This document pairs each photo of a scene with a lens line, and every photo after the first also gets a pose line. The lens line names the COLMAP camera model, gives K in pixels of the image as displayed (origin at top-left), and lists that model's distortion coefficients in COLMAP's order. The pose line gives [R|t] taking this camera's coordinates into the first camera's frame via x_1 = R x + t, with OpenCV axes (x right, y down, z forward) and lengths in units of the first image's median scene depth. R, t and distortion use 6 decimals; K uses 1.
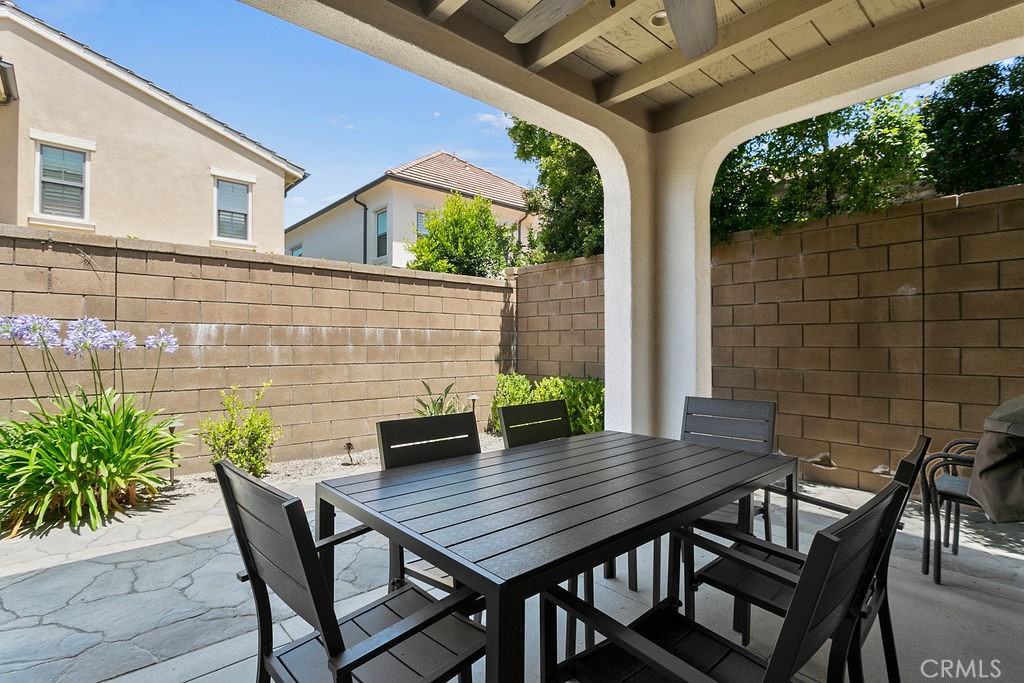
lens RADIAL K [[512.9, 0, 504.9], [0, 512.9, 339.4], [0, 0, 1]] dist [0.002583, -0.000016]
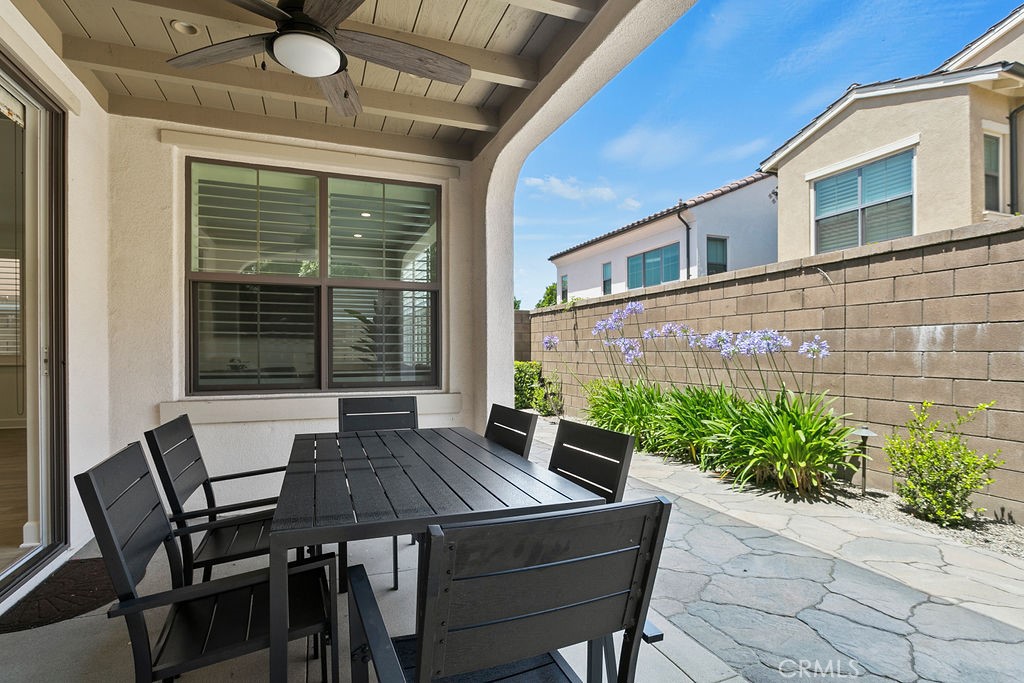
lens RADIAL K [[512.9, 0, 509.9], [0, 512.9, 350.1], [0, 0, 1]] dist [0.002583, -0.000016]
pose [[-0.382356, 0.001250, -0.924014, 0.519088], [0.014804, 0.999879, -0.004774, 0.004122], [0.923896, -0.015504, -0.382328, 0.785748]]
